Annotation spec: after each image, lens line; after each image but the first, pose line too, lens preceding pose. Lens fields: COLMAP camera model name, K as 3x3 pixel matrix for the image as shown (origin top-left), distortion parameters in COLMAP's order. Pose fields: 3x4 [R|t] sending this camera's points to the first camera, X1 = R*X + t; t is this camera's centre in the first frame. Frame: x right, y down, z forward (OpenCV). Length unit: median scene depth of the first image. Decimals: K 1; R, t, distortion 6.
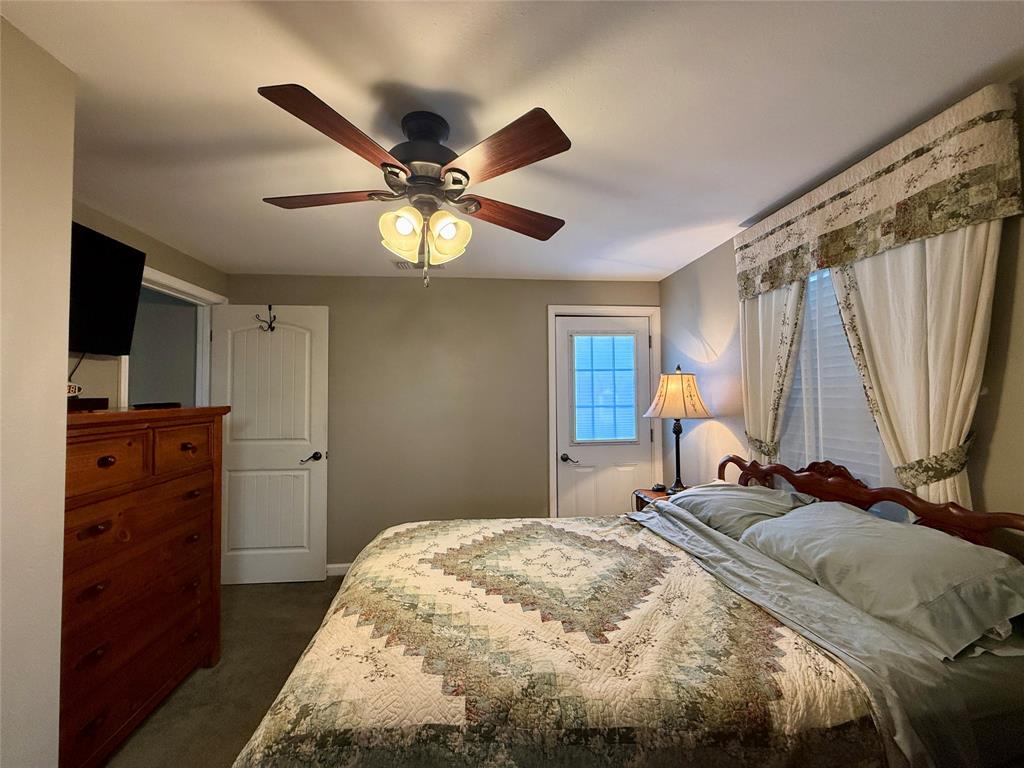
lens RADIAL K [[409.2, 0, 509.7], [0, 409.2, 385.1], [0, 0, 1]] dist [0.001438, 0.000148]
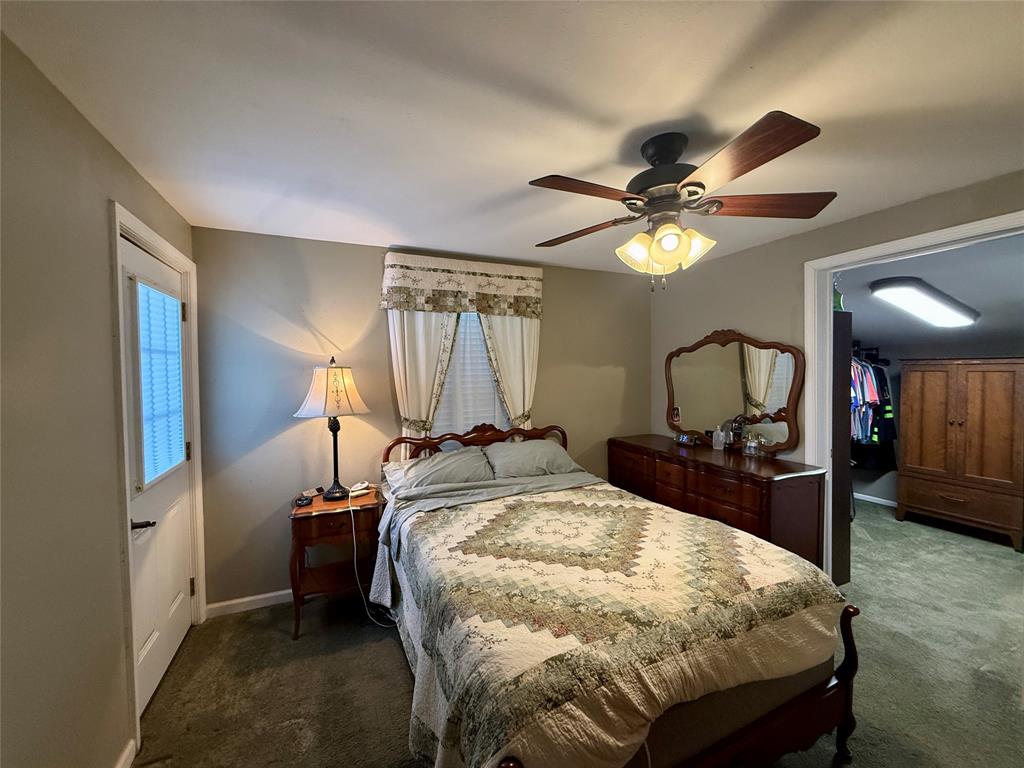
lens RADIAL K [[409.2, 0, 509.7], [0, 409.2, 385.1], [0, 0, 1]] dist [0.001438, 0.000148]
pose [[-0.313340, -0.019506, 0.949441, -0.929695], [-0.011651, 0.999793, 0.016695, -0.009837], [-0.949569, -0.005830, -0.313503, 1.443258]]
